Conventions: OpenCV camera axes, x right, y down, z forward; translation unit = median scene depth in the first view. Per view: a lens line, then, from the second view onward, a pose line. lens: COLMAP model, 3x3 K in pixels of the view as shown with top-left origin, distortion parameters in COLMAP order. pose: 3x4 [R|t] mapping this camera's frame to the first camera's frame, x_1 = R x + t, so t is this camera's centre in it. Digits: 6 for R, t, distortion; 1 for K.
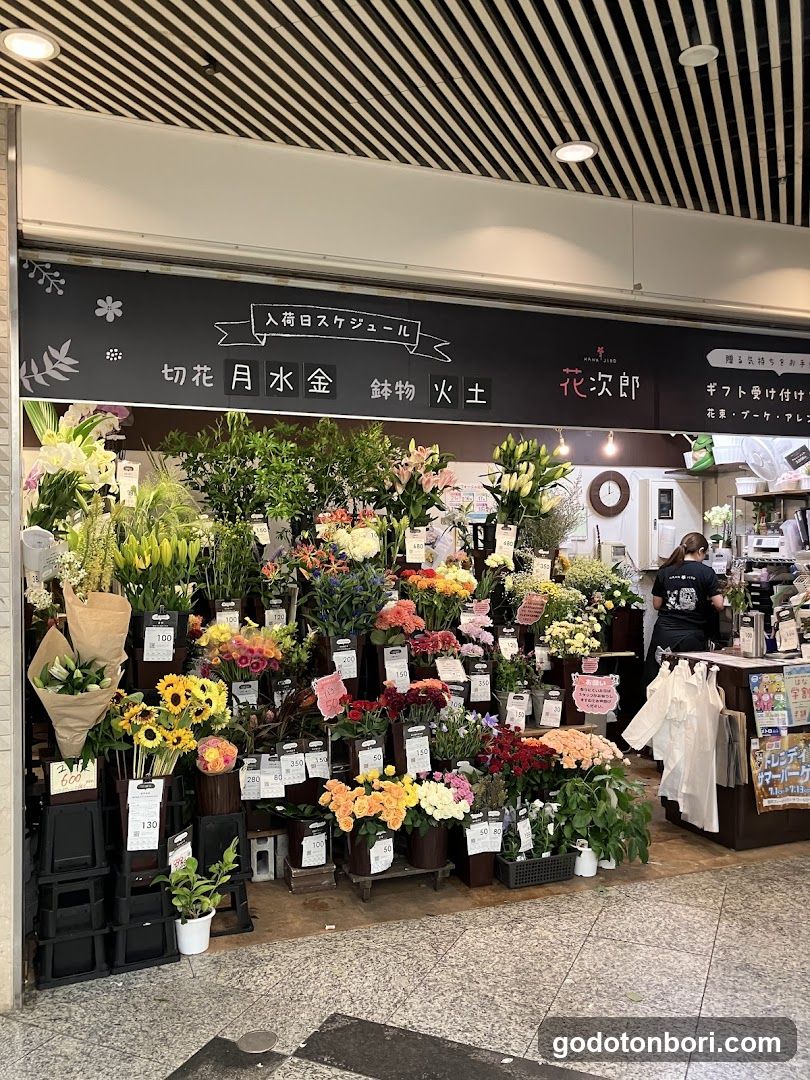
lens RADIAL K [[854.4, 0, 408.1], [0, 854.4, 555.8], [0, 0, 1]] dist [0.056172, -0.098170]
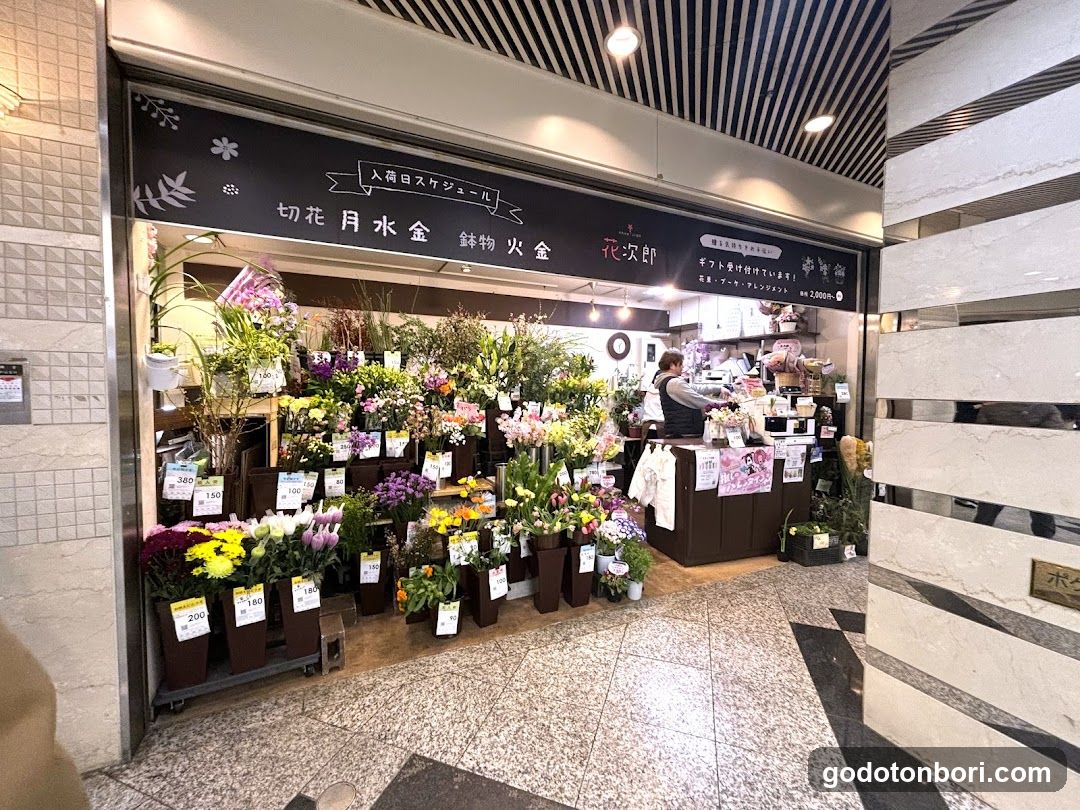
lens RADIAL K [[438.1, 0, 547.0], [0, 438.1, 402.7], [0, 0, 1]] dist [0.001415, 0.000409]
pose [[0.995665, 0.008562, 0.092619, 0.029692], [-0.011829, 0.999325, 0.034786, 0.027035], [-0.092258, -0.035731, 0.995094, 0.342211]]
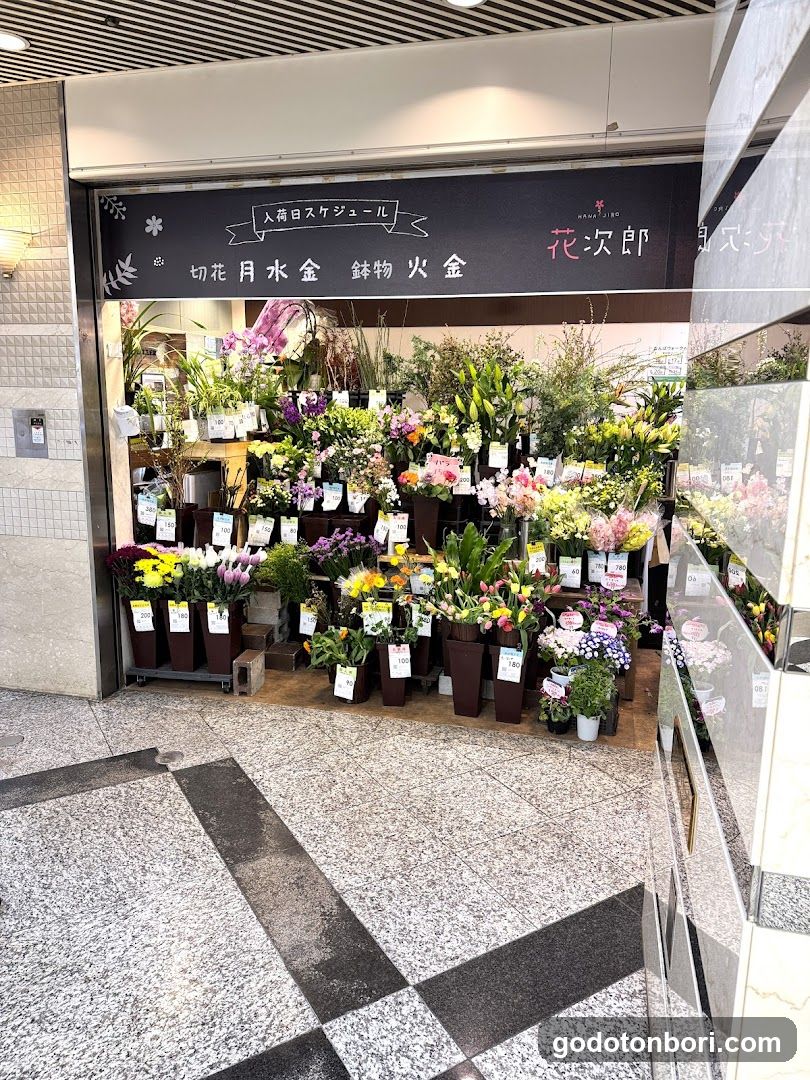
lens RADIAL K [[719.8, 0, 405.0], [0, 719.8, 540.0], [0, 0, 1]] dist [0.059634, -0.084202]
pose [[0.832312, 0.121303, -0.540872, 0.608079], [-0.023856, 0.982696, 0.183683, -0.023535], [0.553795, -0.139979, 0.820803, 0.211251]]
